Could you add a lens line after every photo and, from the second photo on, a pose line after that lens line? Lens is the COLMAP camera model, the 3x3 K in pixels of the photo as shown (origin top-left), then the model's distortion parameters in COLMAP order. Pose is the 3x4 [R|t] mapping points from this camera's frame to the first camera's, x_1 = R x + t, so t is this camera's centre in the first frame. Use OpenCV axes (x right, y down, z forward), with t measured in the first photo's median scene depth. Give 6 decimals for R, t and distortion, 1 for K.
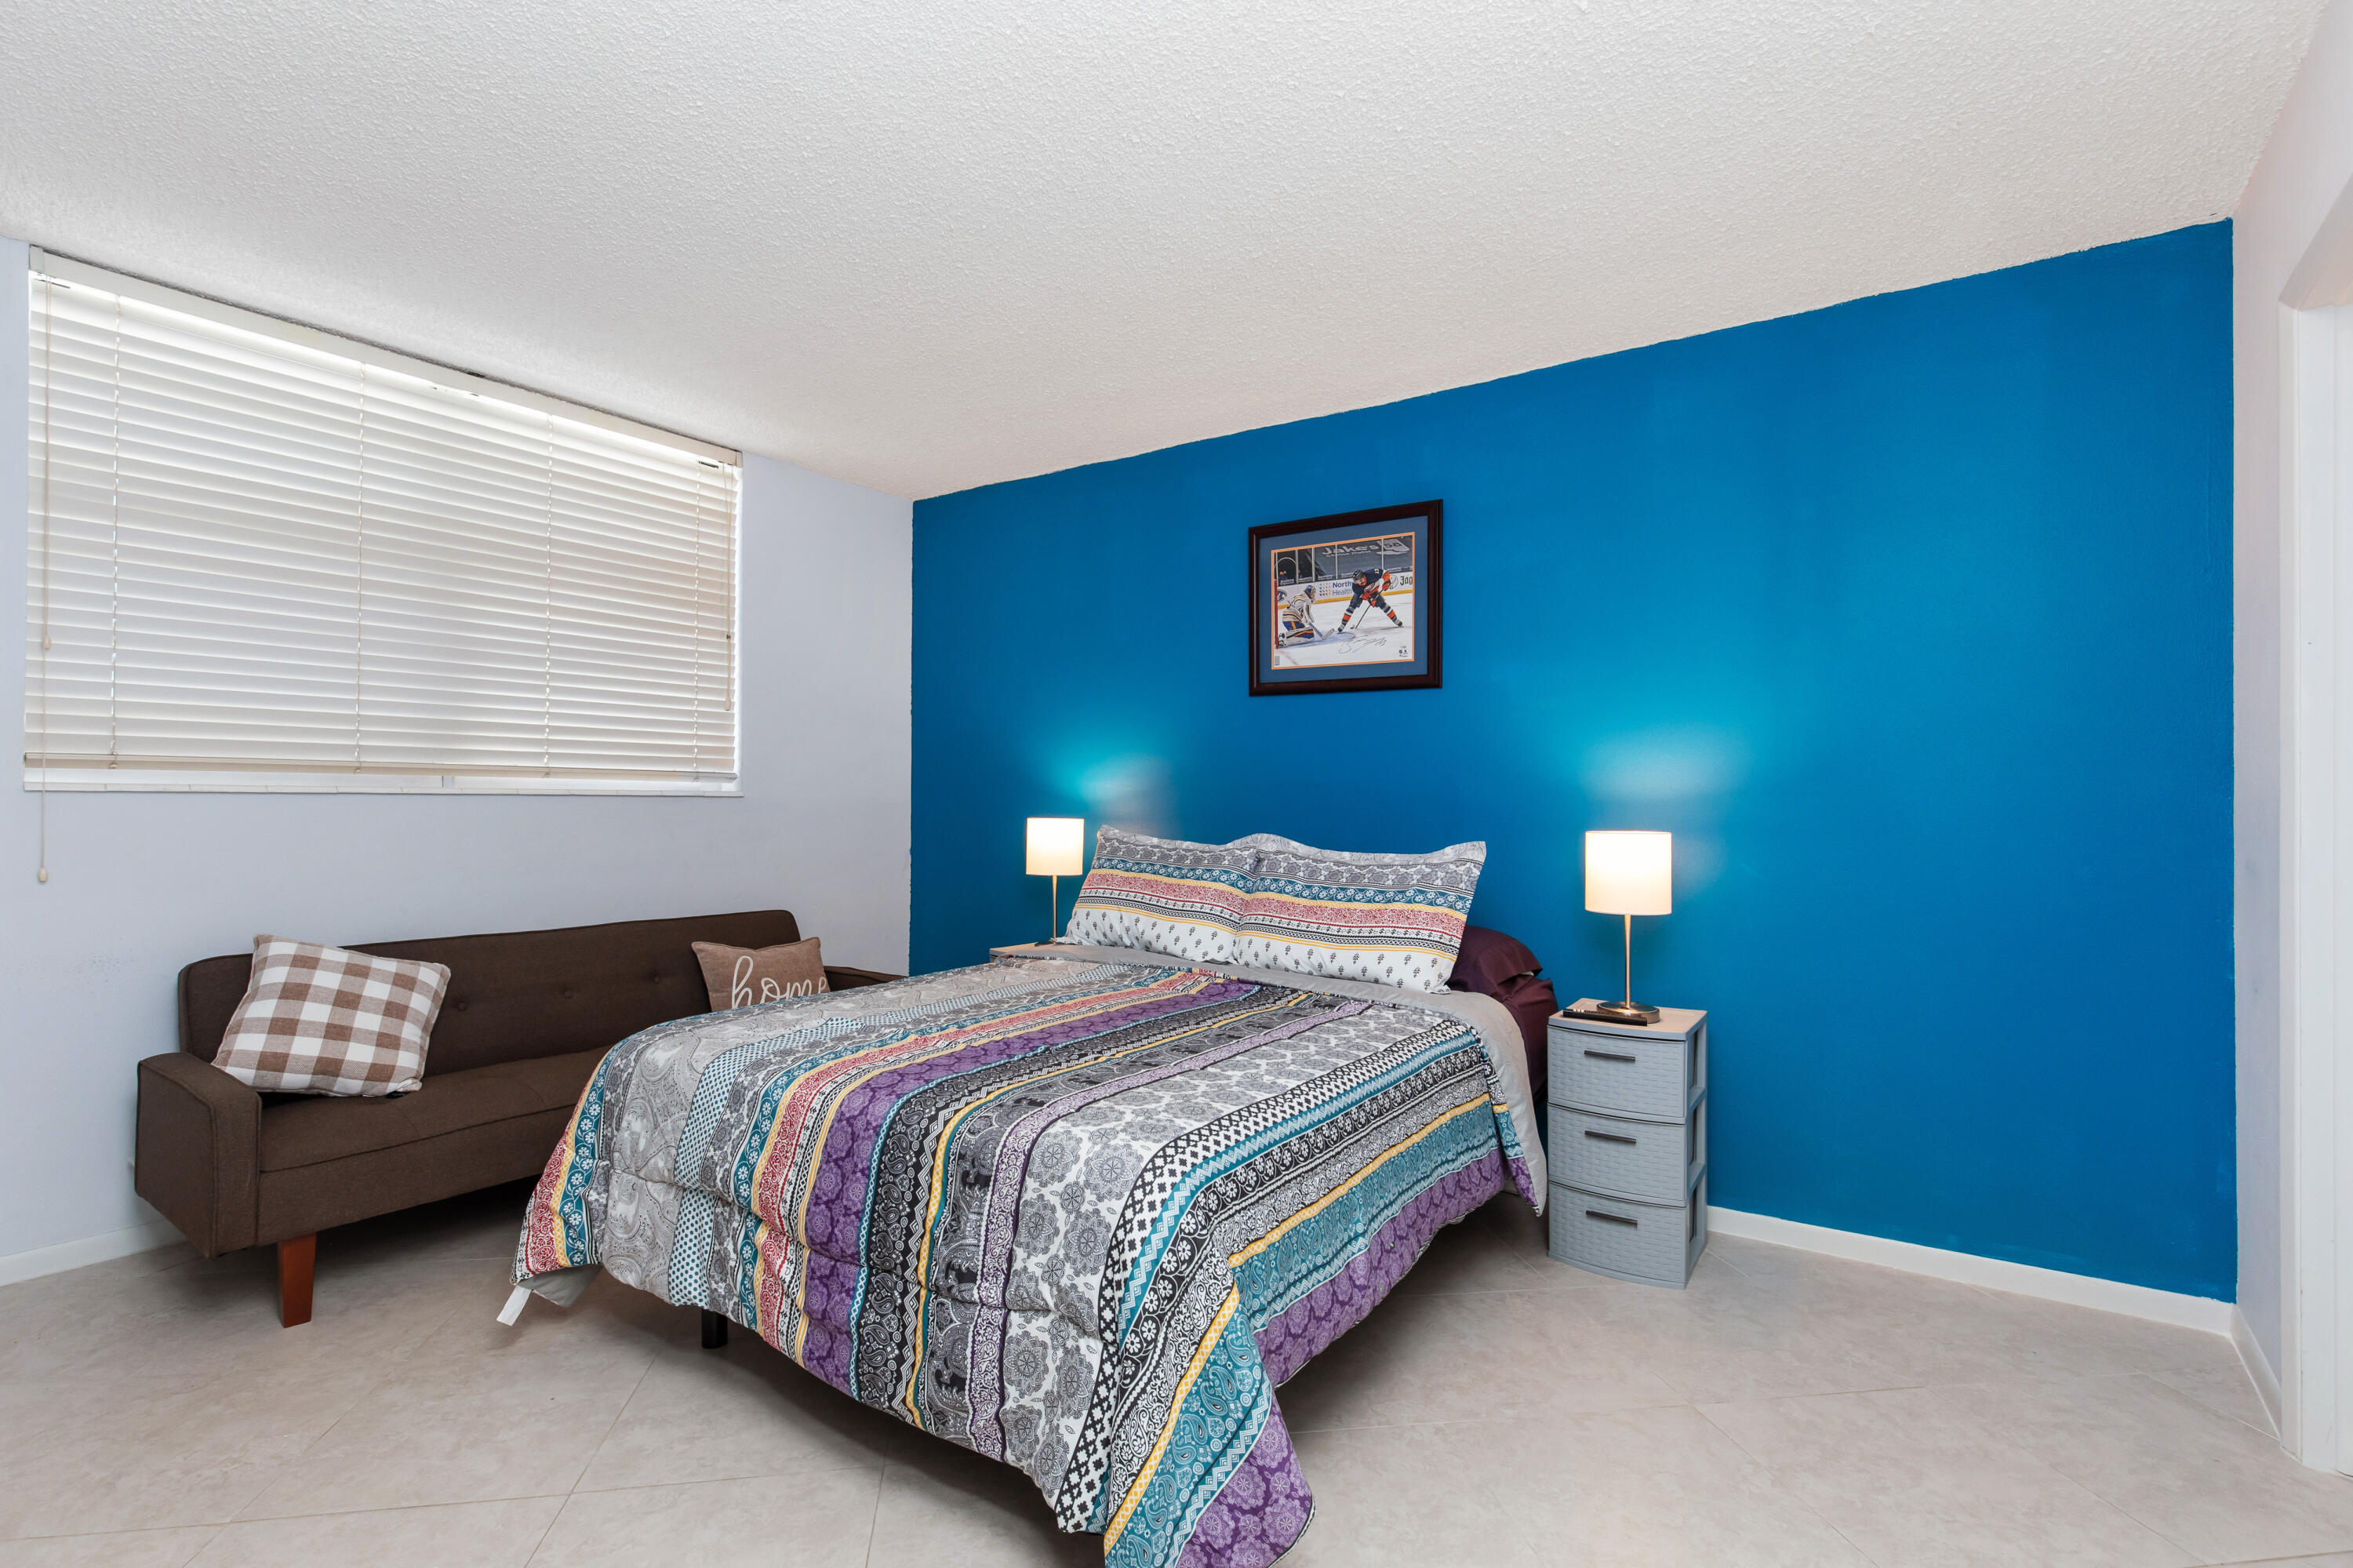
lens RADIAL K [[1090.6, 0, 1163.9], [0, 1090.6, 781.4], [0, 0, 1]] dist [0.020372, -0.001392]
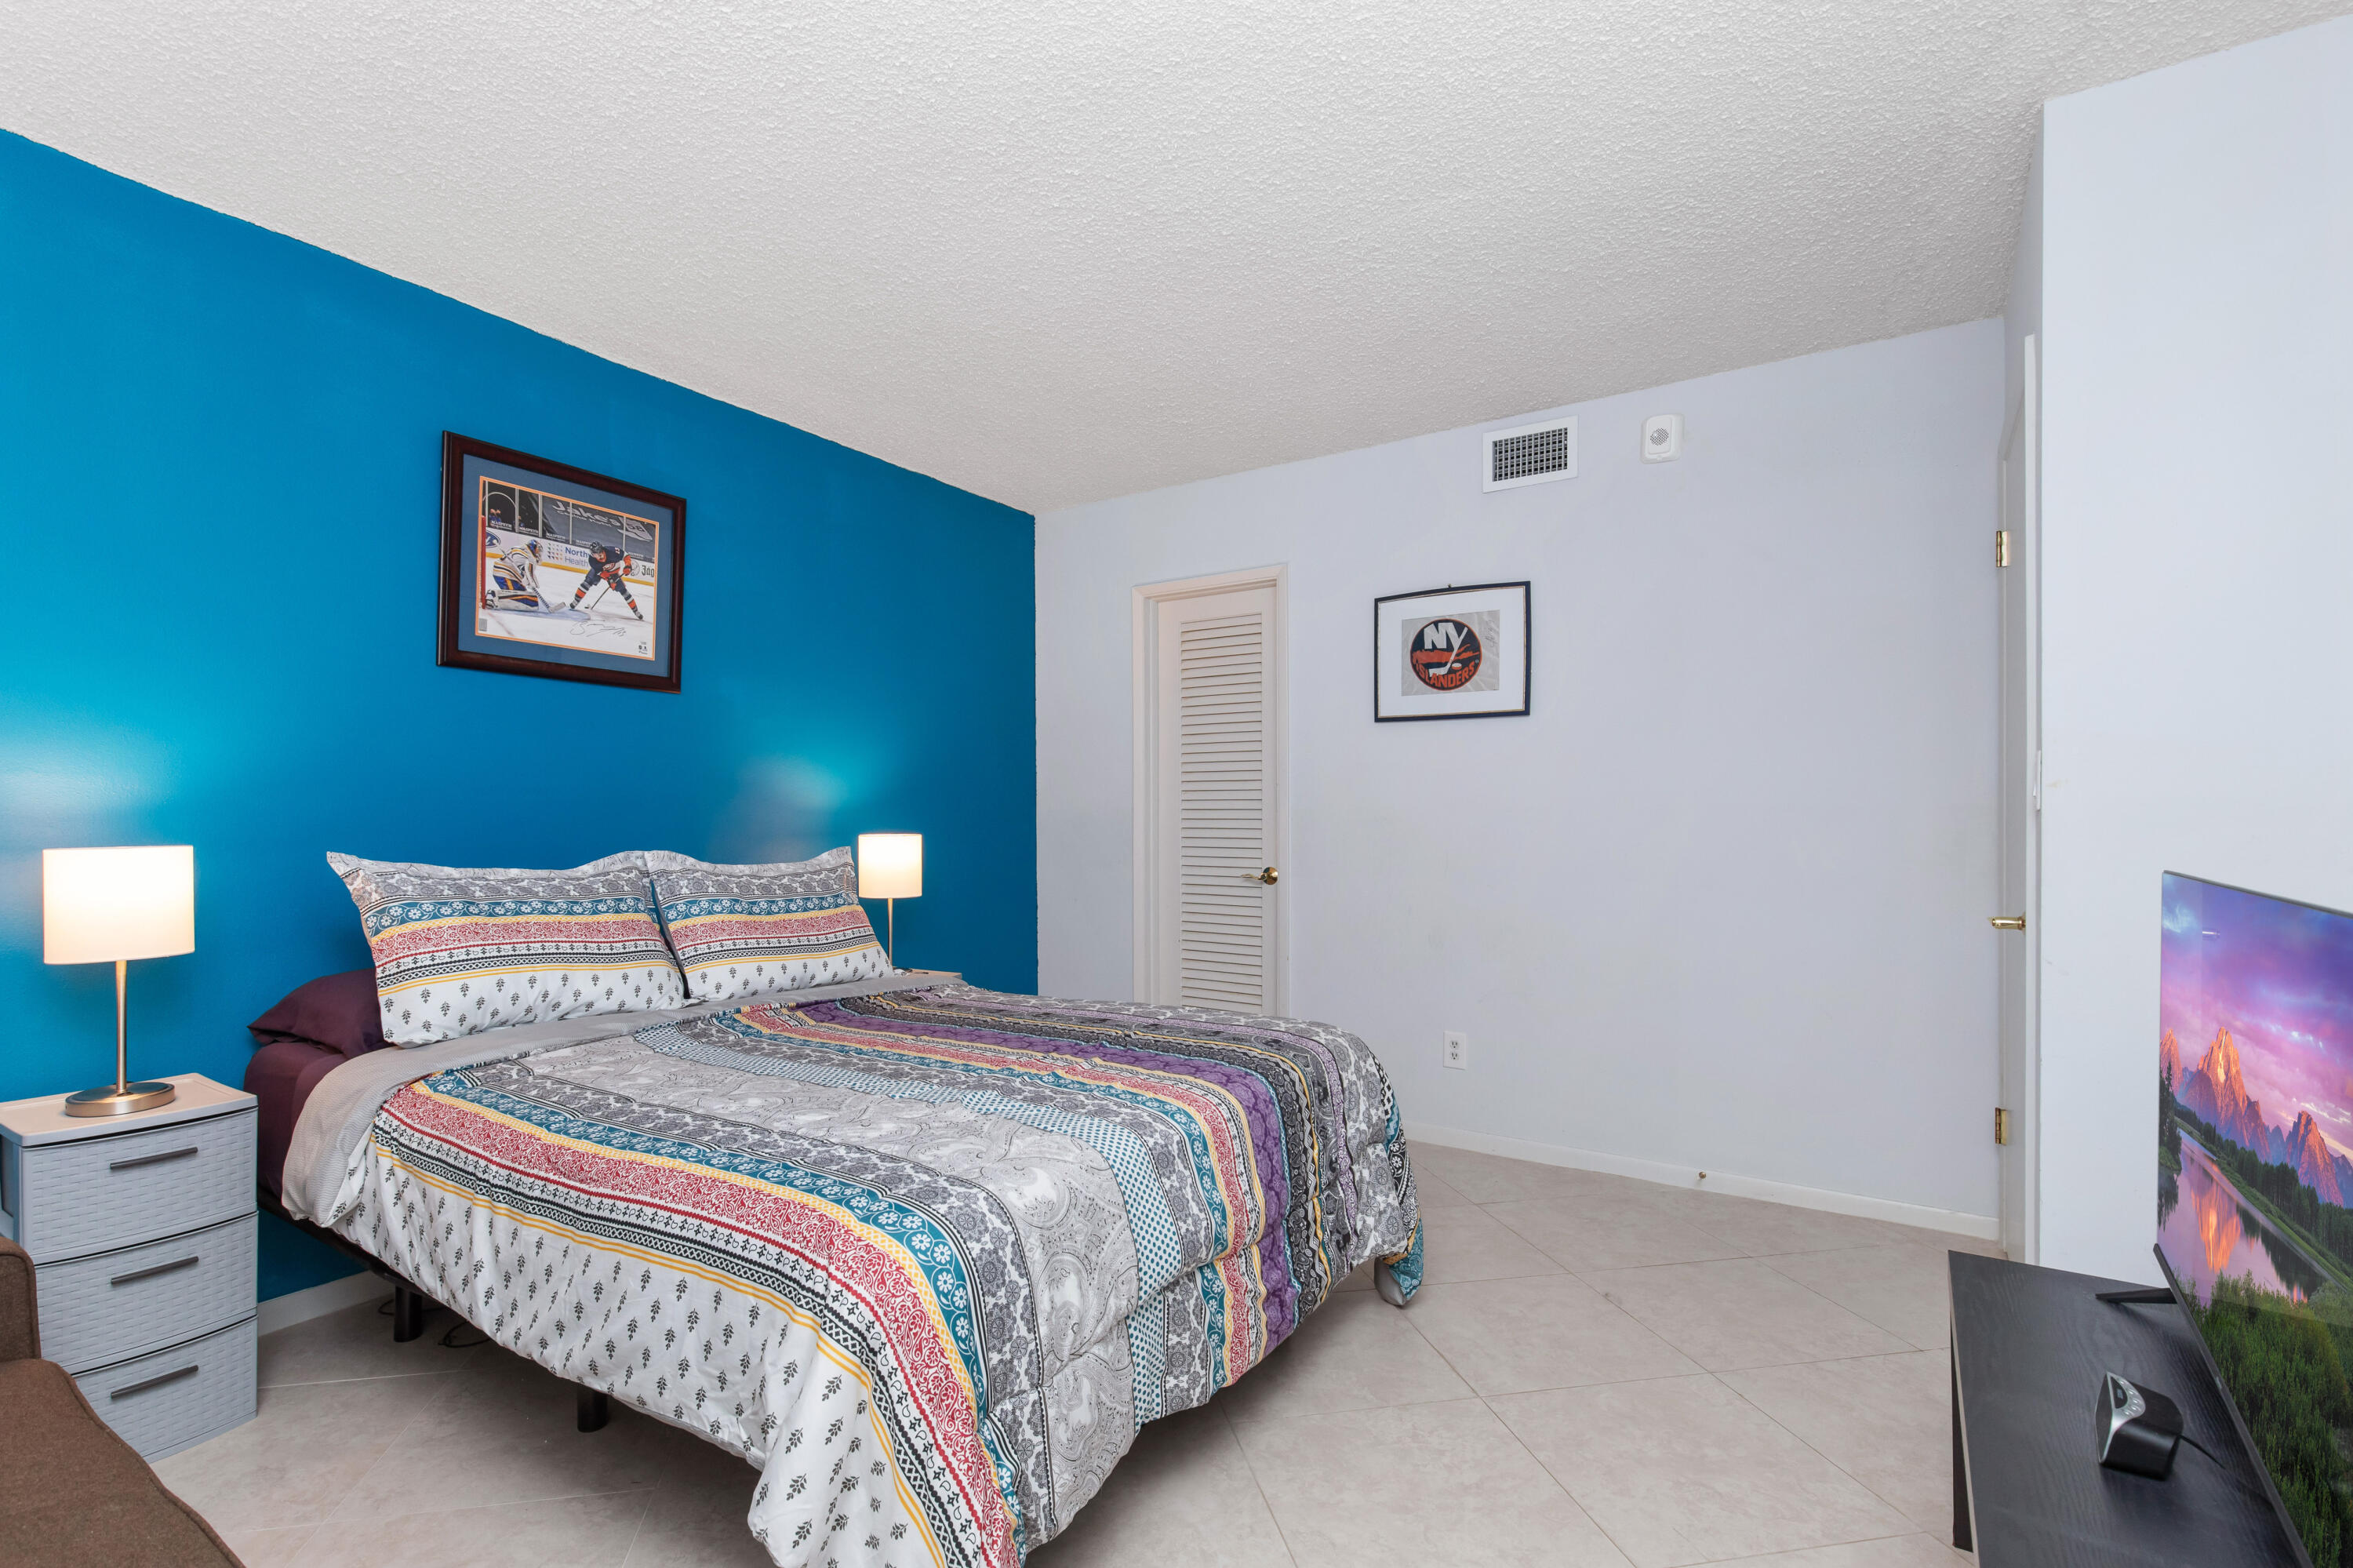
lens RADIAL K [[1090.6, 0, 1172.8], [0, 1090.6, 795.8], [0, 0, 1]] dist [0.020372, -0.001392]
pose [[-0.042519, 0.009400, 0.999051, -0.715337], [-0.015833, 0.999824, -0.010081, 0.007347], [-0.998970, -0.016247, -0.042363, 0.593860]]
